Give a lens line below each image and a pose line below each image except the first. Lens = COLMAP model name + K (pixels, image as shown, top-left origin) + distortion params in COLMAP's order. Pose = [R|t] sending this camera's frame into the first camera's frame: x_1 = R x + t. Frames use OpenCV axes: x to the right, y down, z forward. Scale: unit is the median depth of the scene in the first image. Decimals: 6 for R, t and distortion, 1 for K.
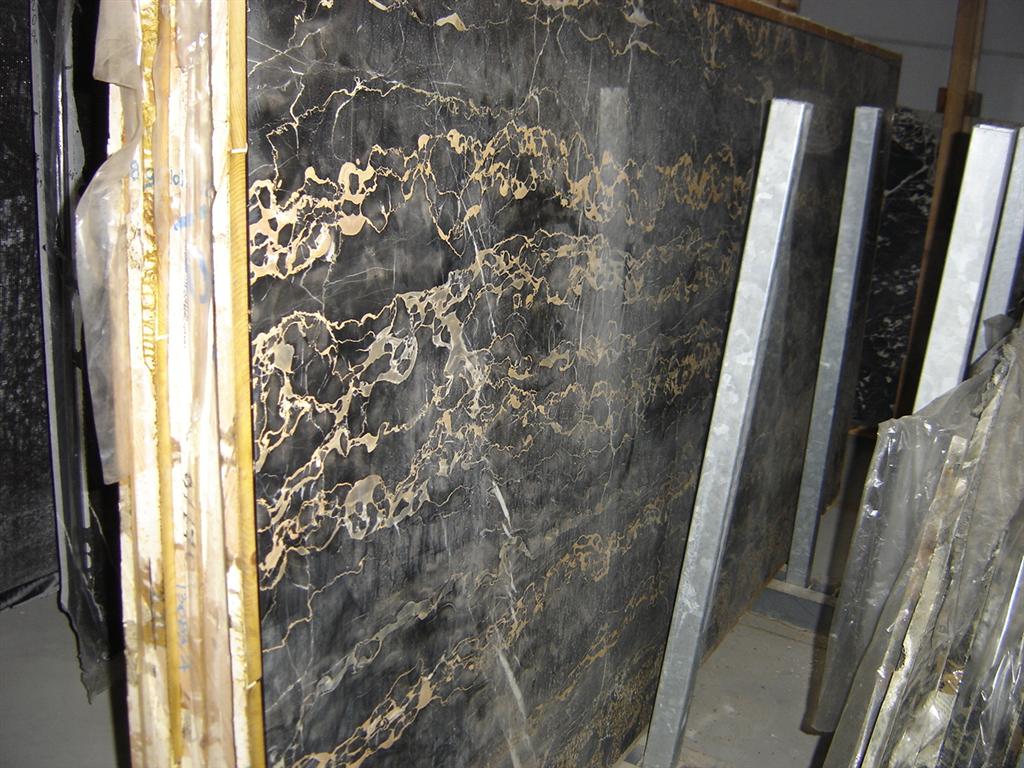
lens RADIAL K [[1131.4, 0, 511.0], [0, 1131.4, 384.1], [0, 0, 1]] dist [-0.135460, 0.000000]
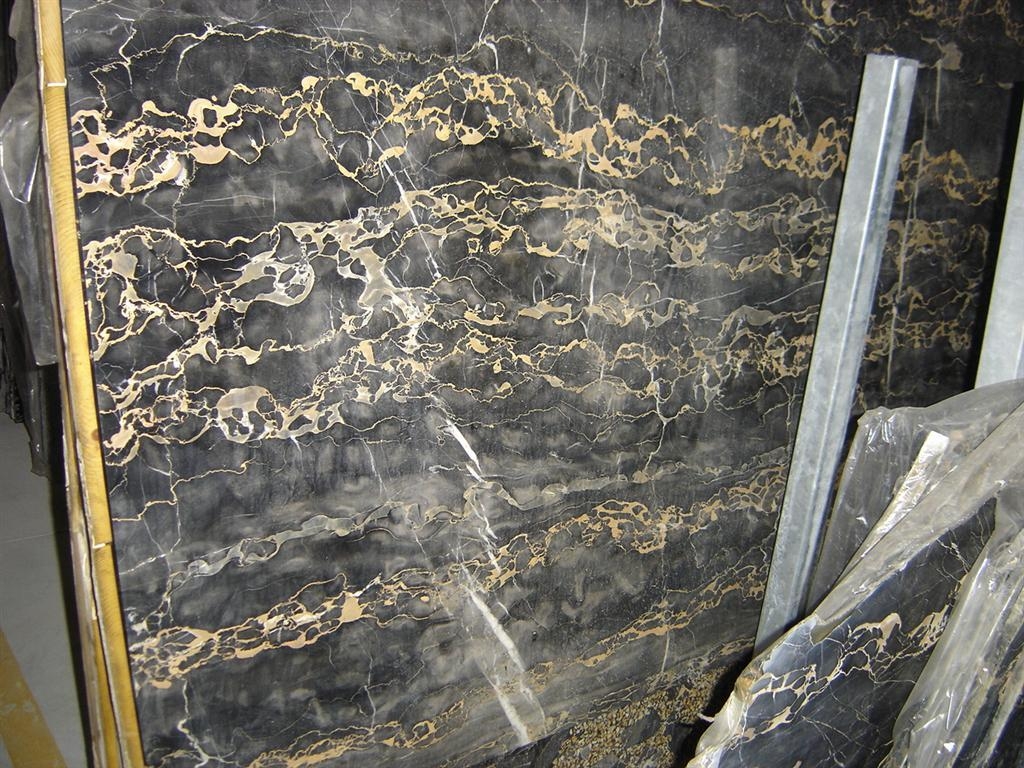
lens RADIAL K [[1131.4, 0, 514.0], [0, 1131.4, 383.8], [0, 0, 1]] dist [-0.135460, 0.000000]
pose [[0.907930, 0.100285, -0.406948, 0.506010], [-0.098890, 0.994796, 0.024517, 0.024120], [0.407289, 0.017983, 0.913122, 0.091723]]
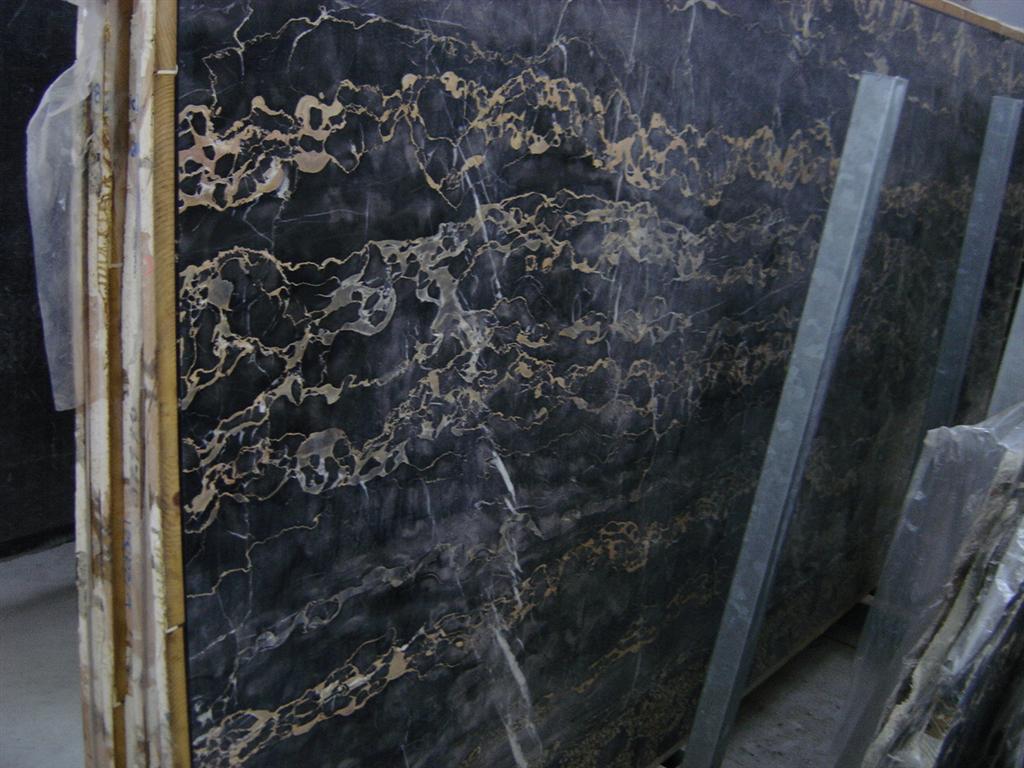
lens RADIAL K [[1131.4, 0, 512.4], [0, 1131.4, 382.8], [0, 0, 1]] dist [-0.135460, 0.000000]
pose [[0.984670, 0.087318, -0.150997, 0.153069], [-0.085385, 0.996162, 0.019253, 0.009887], [0.152098, -0.006065, 0.988347, 0.072569]]
